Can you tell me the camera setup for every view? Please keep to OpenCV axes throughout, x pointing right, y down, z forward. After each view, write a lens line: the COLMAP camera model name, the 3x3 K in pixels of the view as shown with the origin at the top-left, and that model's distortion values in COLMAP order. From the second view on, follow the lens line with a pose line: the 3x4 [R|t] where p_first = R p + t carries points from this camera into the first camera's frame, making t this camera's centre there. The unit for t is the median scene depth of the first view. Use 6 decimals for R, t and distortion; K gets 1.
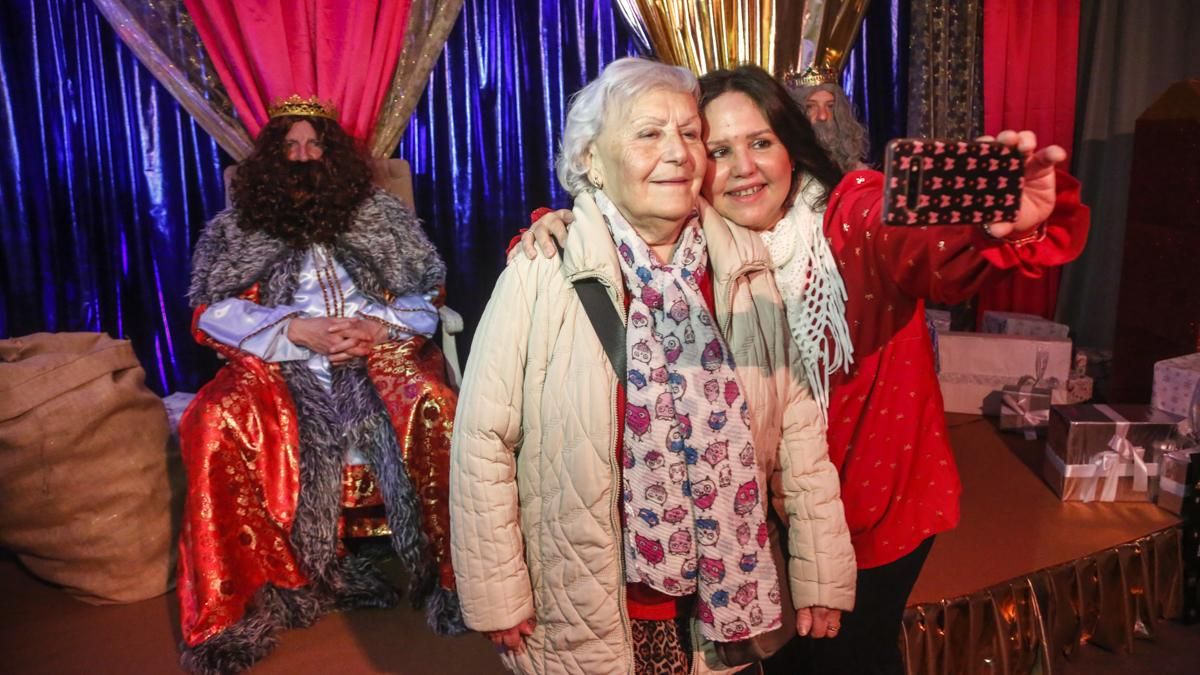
lens RADIAL K [[819.8, 0, 604.0], [0, 819.8, 344.4], [0, 0, 1]] dist [-0.075557, 0.002500]
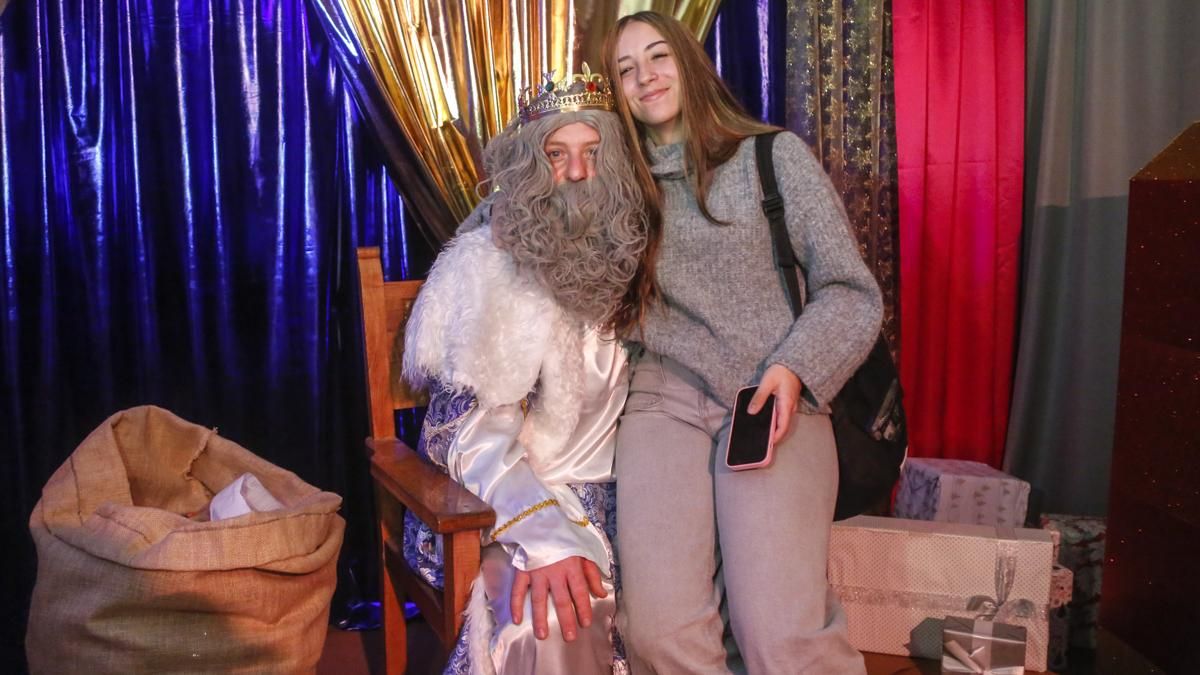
lens RADIAL K [[936.9, 0, 521.2], [0, 936.9, 312.8], [0, 0, 1]] dist [-0.108198, 0.050167]
pose [[0.997906, 0.013150, 0.063329, 0.152084], [-0.006228, 0.994100, -0.108291, -0.109792], [-0.064380, 0.107670, 0.992100, 0.363178]]
